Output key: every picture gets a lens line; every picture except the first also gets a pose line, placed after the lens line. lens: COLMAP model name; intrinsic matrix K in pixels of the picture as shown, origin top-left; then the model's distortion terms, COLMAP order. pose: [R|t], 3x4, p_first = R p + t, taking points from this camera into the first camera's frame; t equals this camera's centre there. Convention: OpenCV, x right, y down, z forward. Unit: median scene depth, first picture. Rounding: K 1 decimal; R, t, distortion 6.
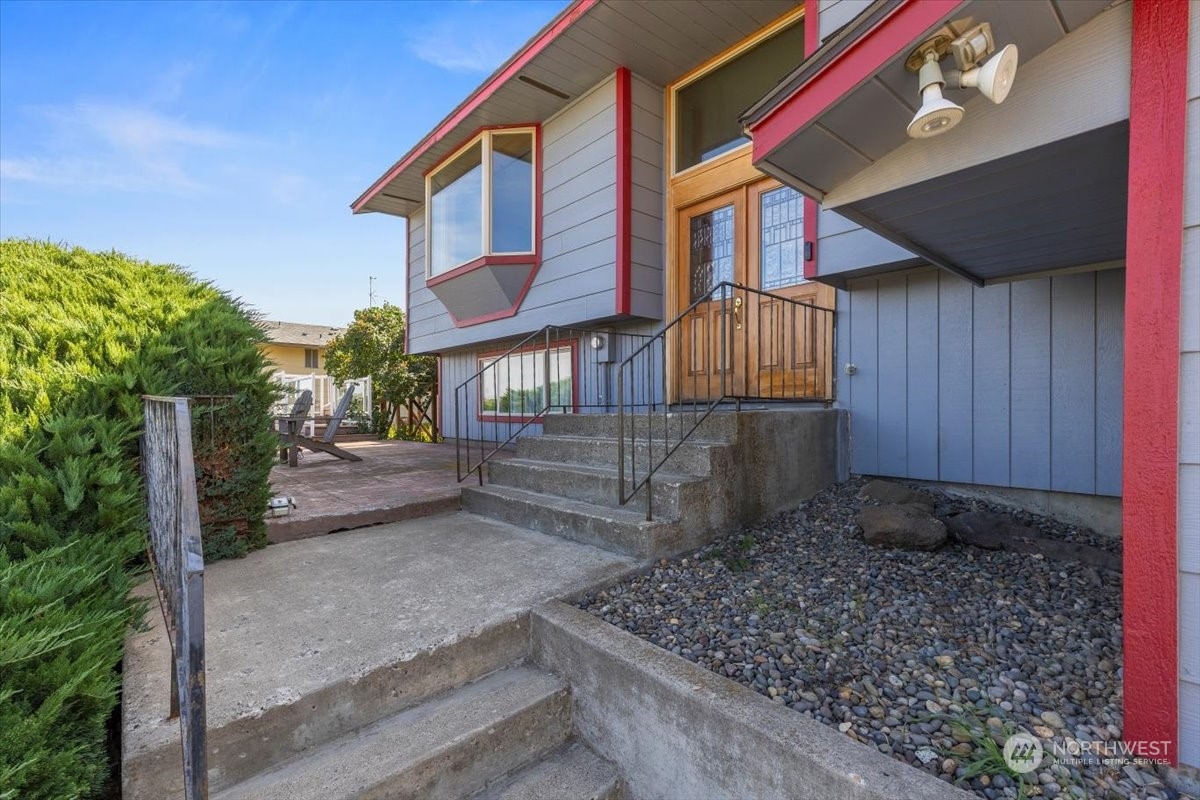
lens RADIAL K [[536.3, 0, 604.7], [0, 536.3, 404.7], [0, 0, 1]] dist [0.006599, -0.000412]
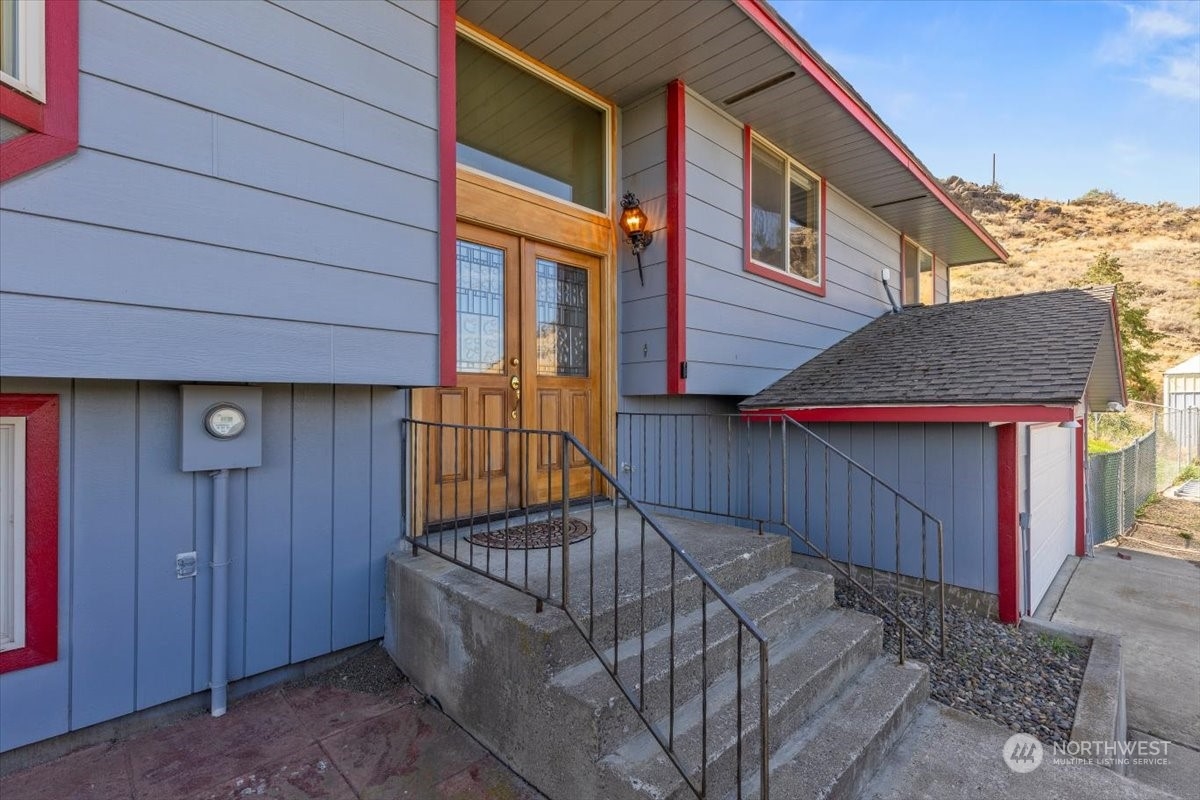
lens RADIAL K [[536.3, 0, 604.7], [0, 536.3, 404.7], [0, 0, 1]] dist [0.006599, -0.000412]
pose [[-0.037781, 0.008715, 0.999248, -0.518672], [-0.007324, 0.999933, -0.008998, -0.151262], [-0.999259, -0.007659, -0.037714, 0.885185]]
